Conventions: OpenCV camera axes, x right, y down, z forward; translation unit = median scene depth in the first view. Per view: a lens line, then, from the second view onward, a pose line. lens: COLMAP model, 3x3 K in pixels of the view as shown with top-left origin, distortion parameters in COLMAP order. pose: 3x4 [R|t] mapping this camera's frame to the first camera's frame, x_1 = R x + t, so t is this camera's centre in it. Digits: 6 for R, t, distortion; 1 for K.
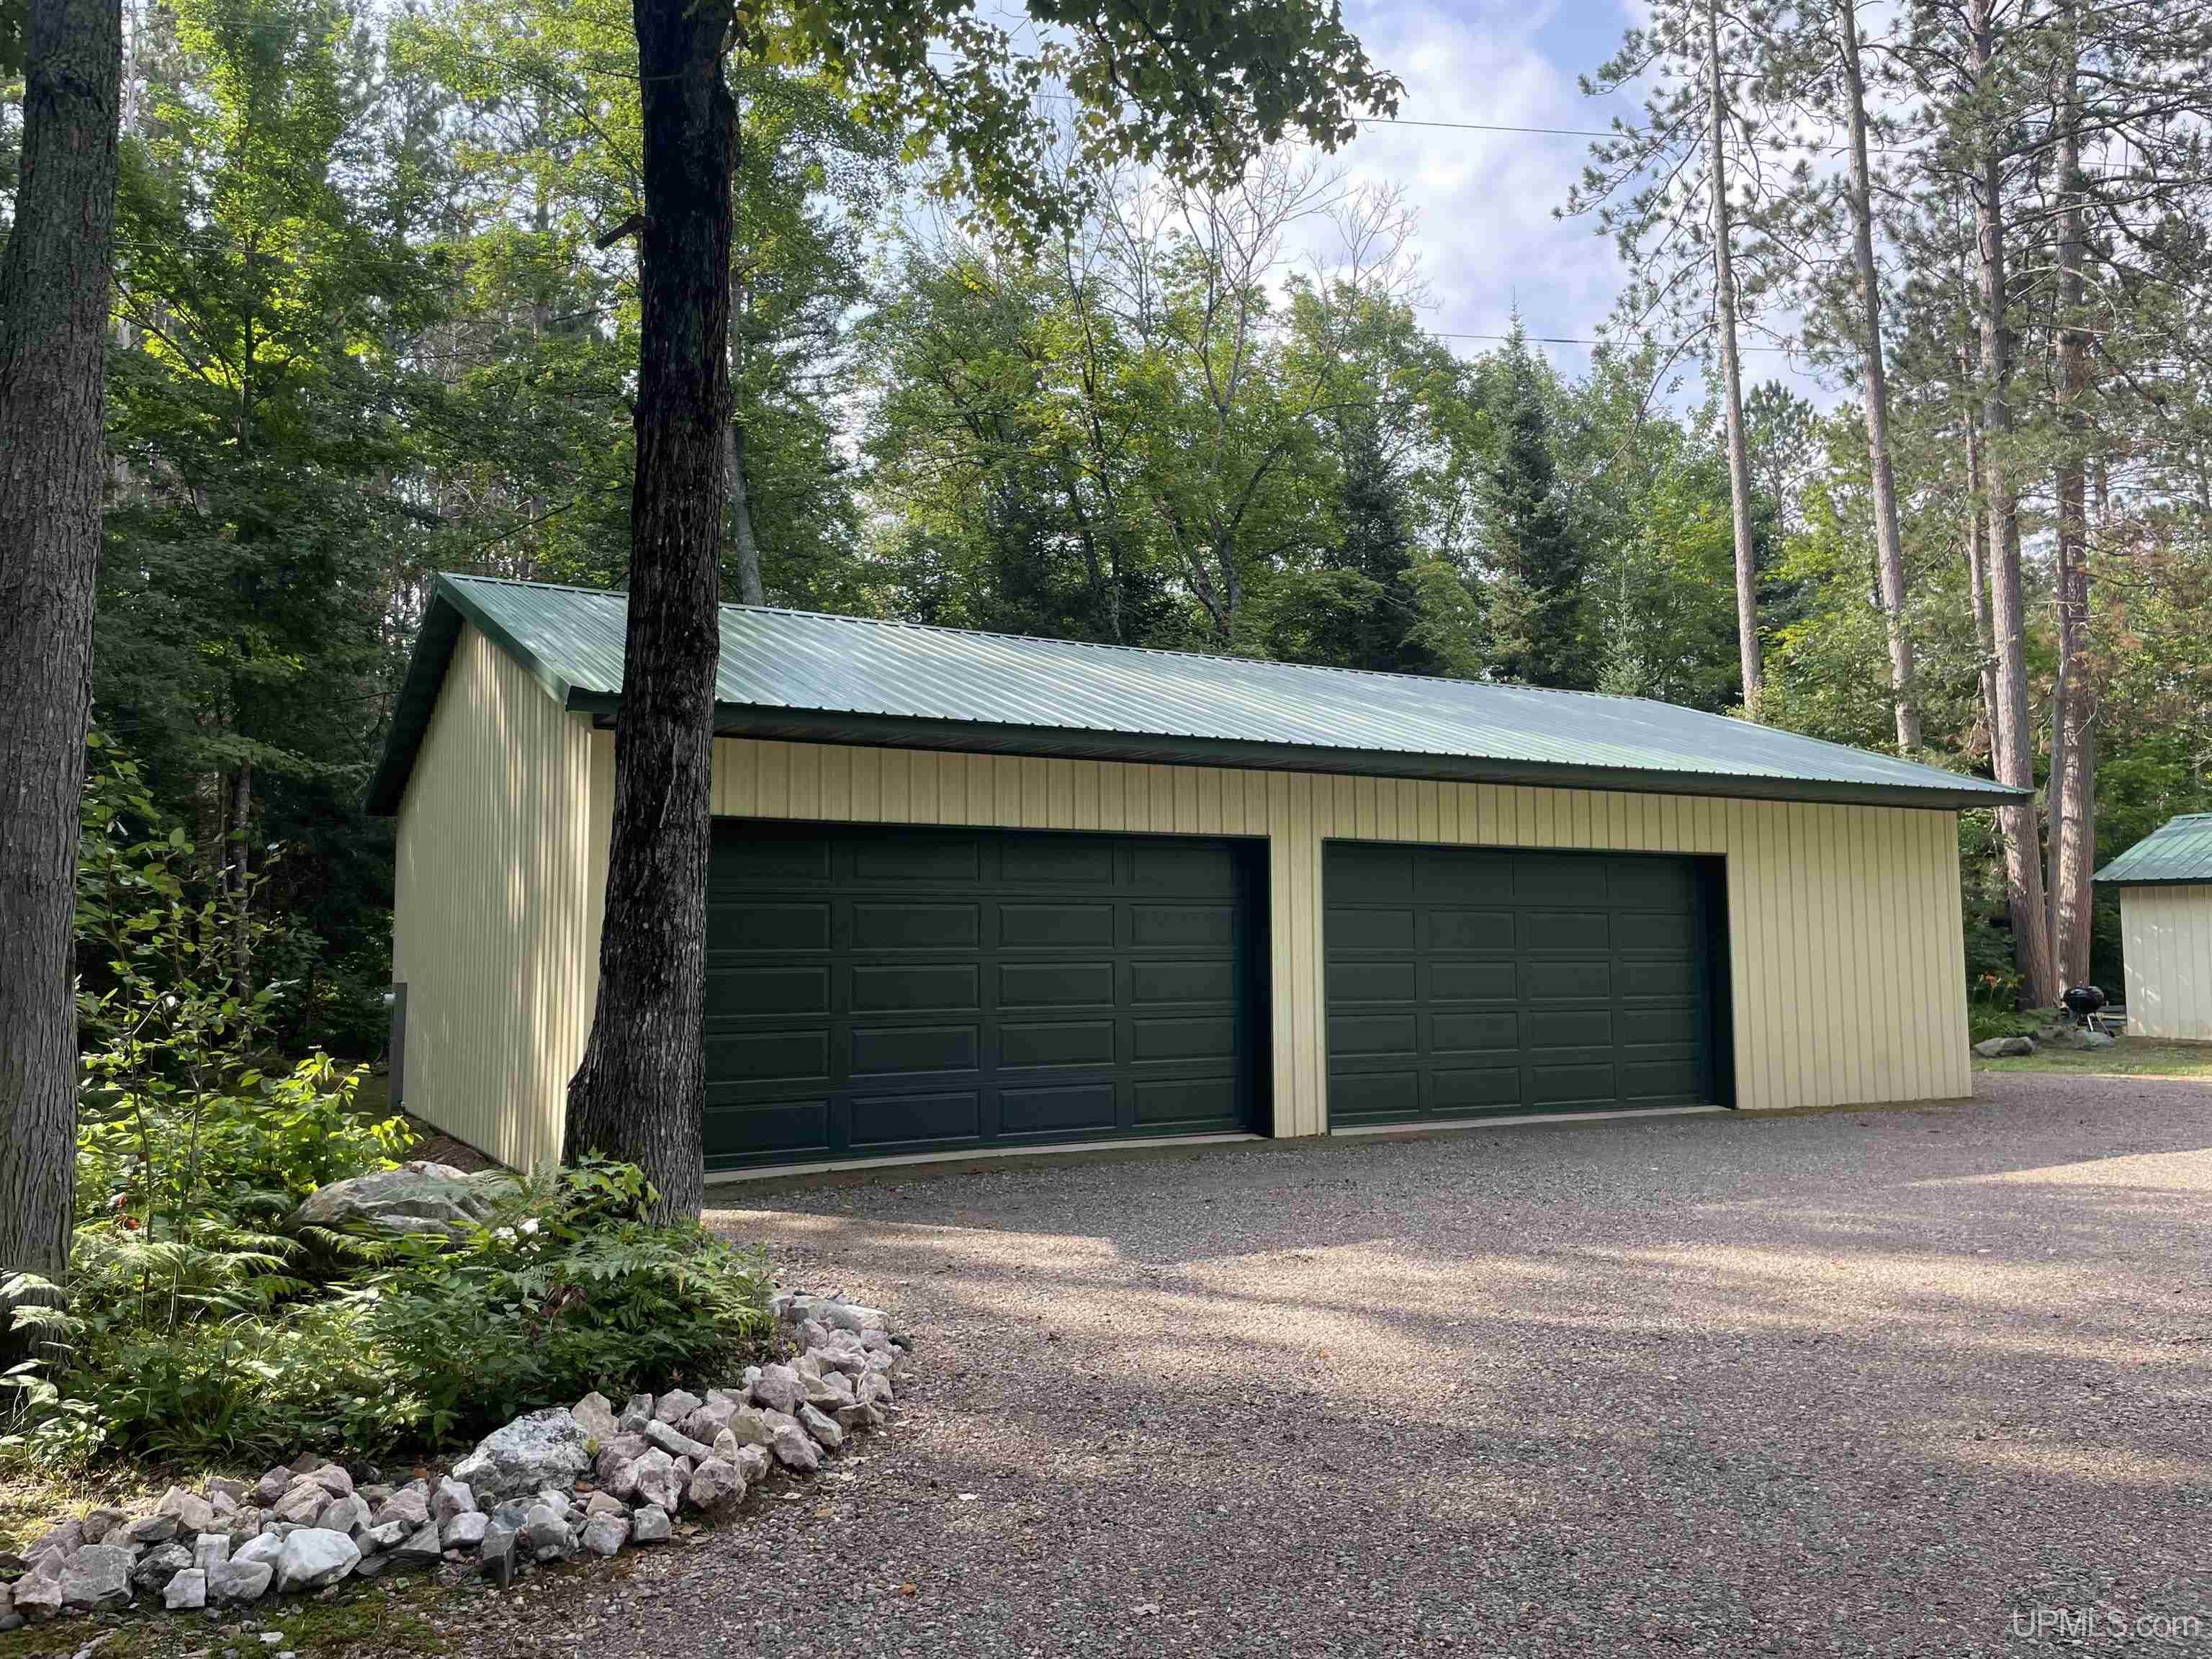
lens RADIAL K [[1803.0, 0, 1105.6], [0, 1803.0, 824.1], [0, 0, 1]] dist [0.116157, -0.166469]
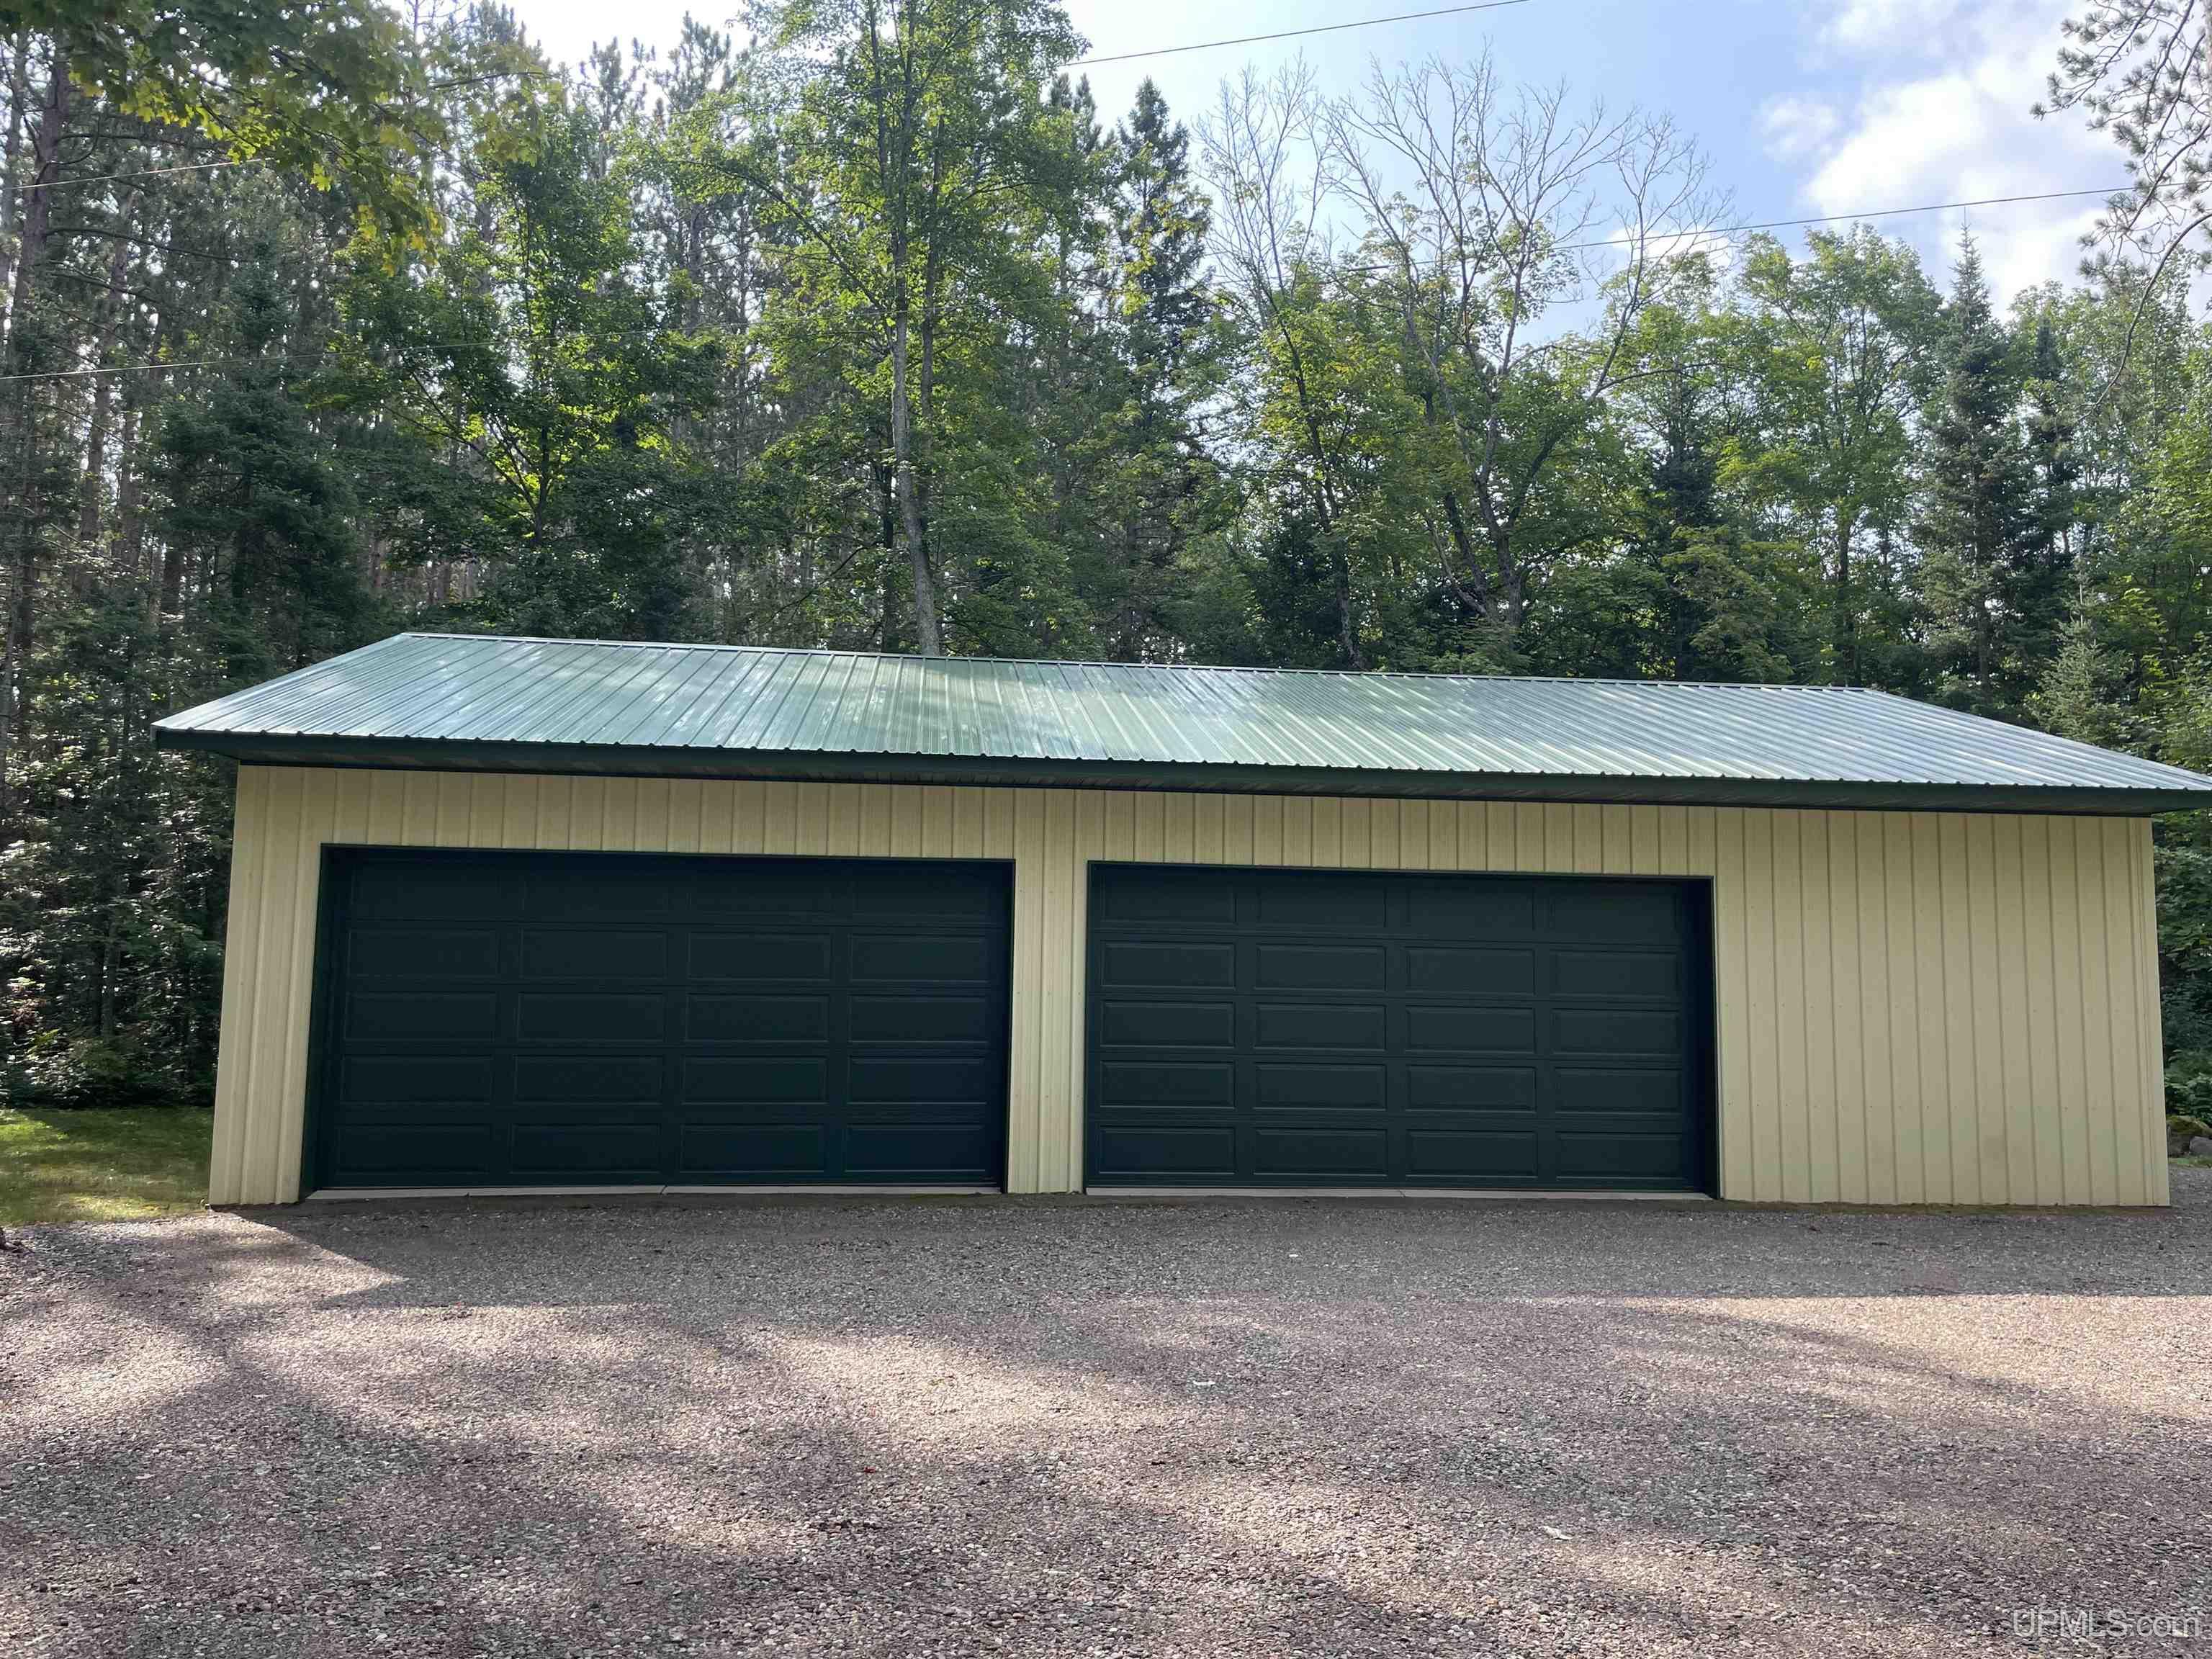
lens RADIAL K [[1803.0, 0, 1105.6], [0, 1803.0, 824.1], [0, 0, 1]] dist [0.116157, -0.166469]
pose [[0.899385, -0.026508, -0.436354, 0.445282], [0.013043, 0.999343, -0.033826, 0.016884], [0.436964, 0.024731, 0.899139, 0.166594]]
